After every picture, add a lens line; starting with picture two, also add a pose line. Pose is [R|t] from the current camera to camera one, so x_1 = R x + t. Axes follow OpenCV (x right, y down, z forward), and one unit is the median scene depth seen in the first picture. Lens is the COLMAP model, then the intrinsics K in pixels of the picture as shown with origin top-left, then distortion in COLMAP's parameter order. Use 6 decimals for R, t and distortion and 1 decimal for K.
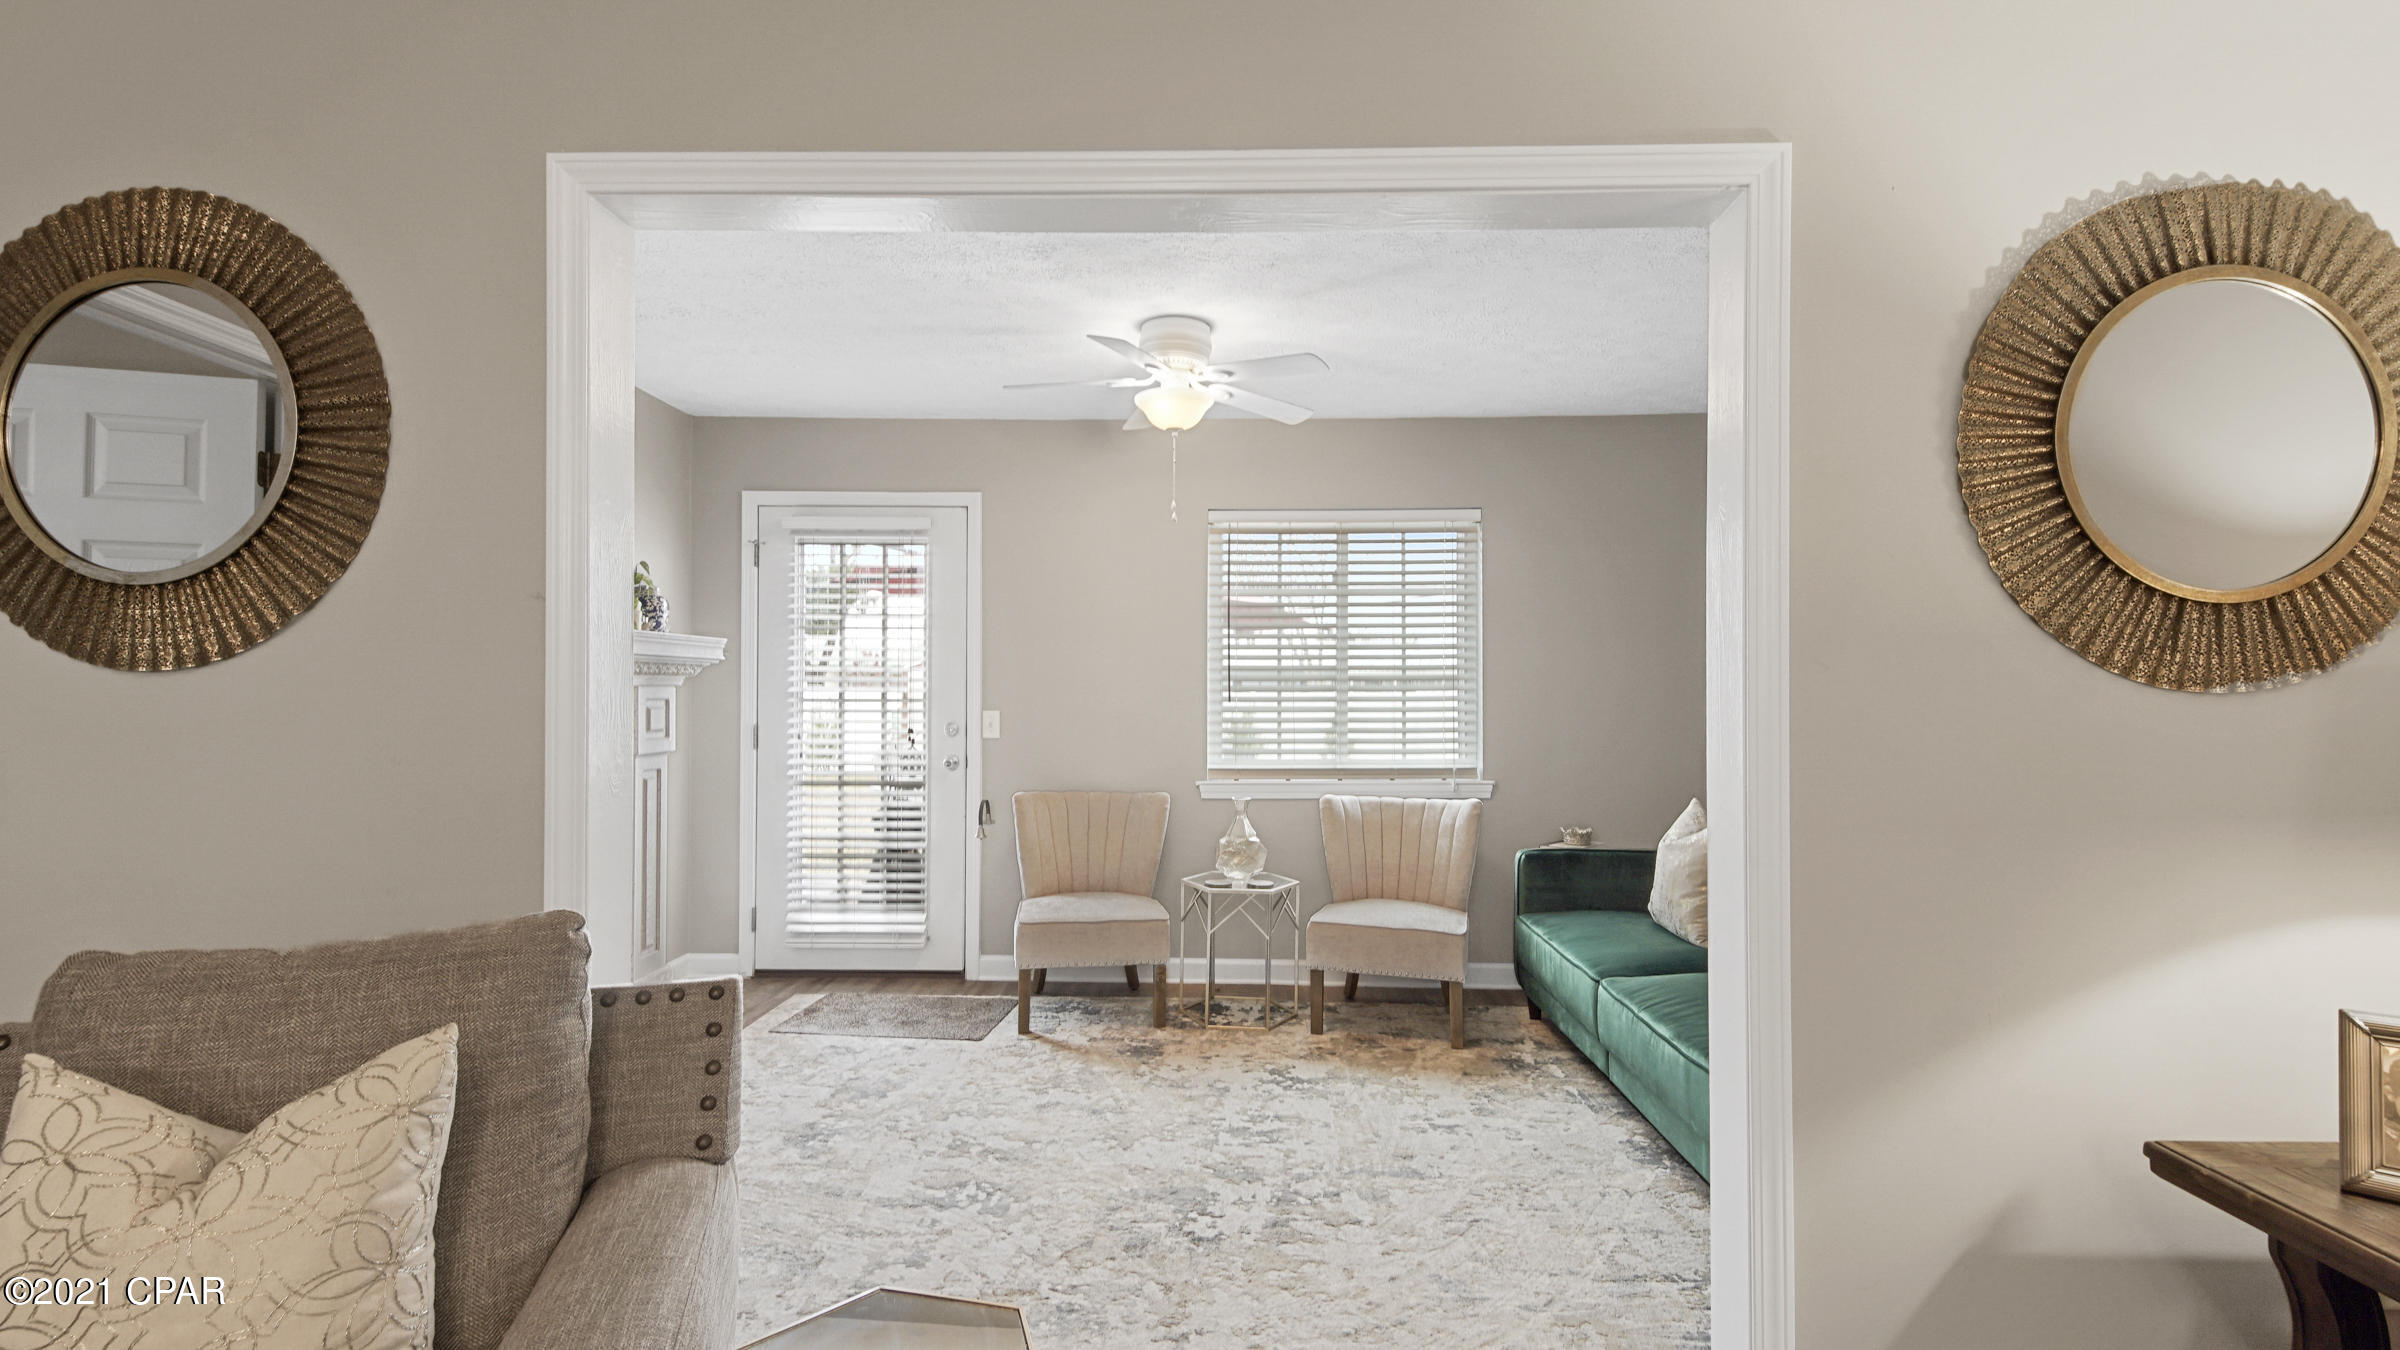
lens RADIAL K [[1066.4, 0, 1196.1], [0, 1066.4, 666.2], [0, 0, 1]] dist [0.038714, -0.023293]
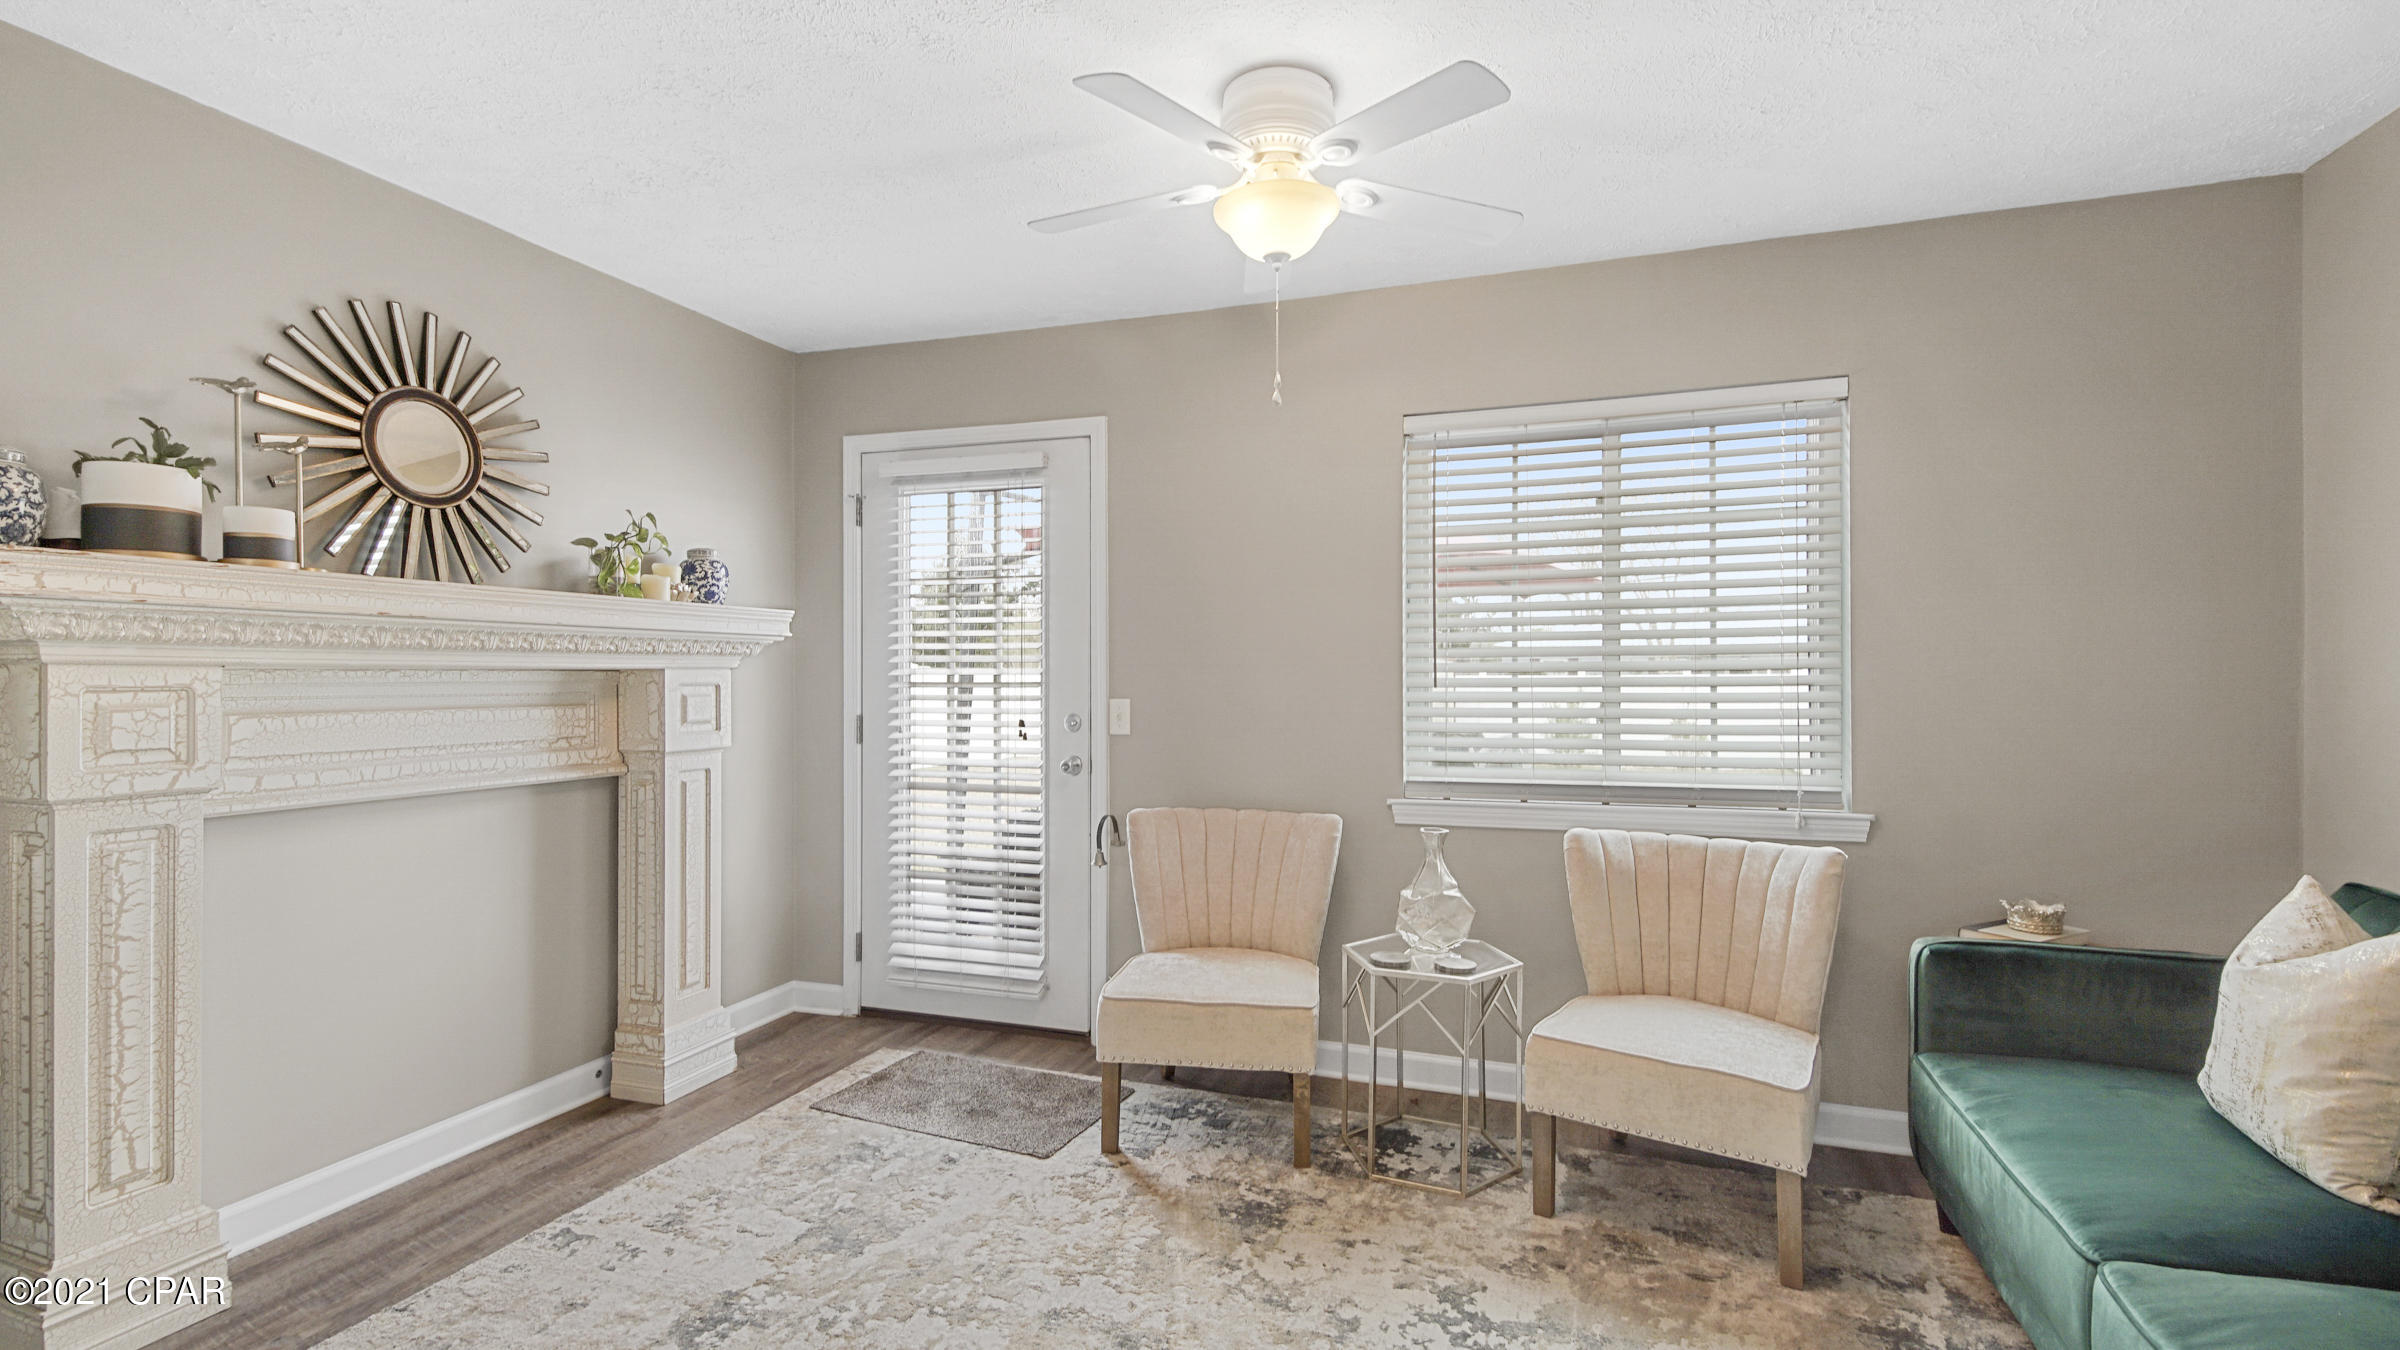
lens RADIAL K [[1066.4, 0, 1196.1], [0, 1066.4, 666.2], [0, 0, 1]] dist [0.038714, -0.023293]
pose [[0.952604, -0.007012, -0.304131, 0.102568], [0.011851, 0.999831, 0.014067, 0.008649], [0.303981, -0.017005, 0.952526, 0.308354]]
